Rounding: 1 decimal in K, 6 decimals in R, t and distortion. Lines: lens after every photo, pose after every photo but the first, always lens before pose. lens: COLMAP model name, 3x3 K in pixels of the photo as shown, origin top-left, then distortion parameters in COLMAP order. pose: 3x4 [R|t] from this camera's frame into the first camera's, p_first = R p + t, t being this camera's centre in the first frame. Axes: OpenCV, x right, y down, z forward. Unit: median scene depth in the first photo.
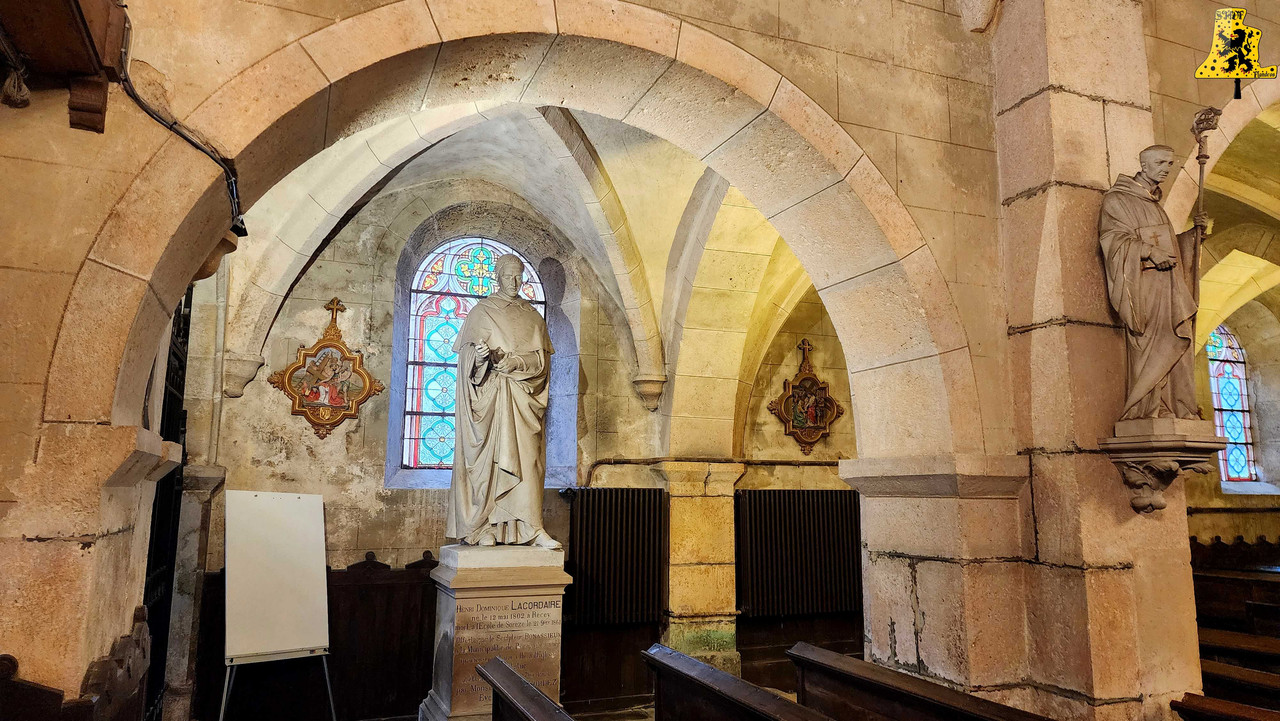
lens RADIAL K [[848.3, 0, 637.4], [0, 848.3, 362.6], [0, 0, 1]] dist [0.067735, -0.064406]
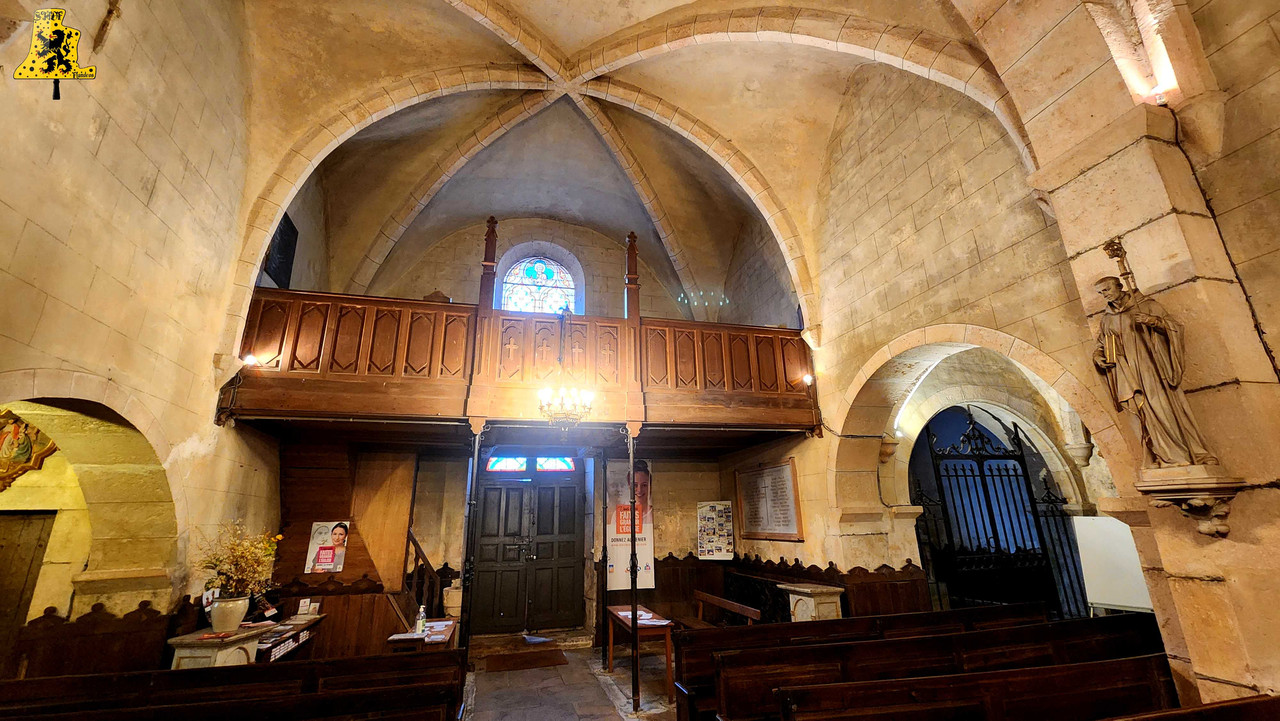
lens RADIAL K [[529.2, 0, 640.0], [0, 529.2, 350.2], [0, 0, 1]] dist [0.001568, -0.000585]
pose [[-0.114245, -0.310174, -0.943790, 1.541551], [0.175247, 0.928821, -0.326467, 0.020629], [0.977874, -0.202694, -0.051756, 0.250095]]
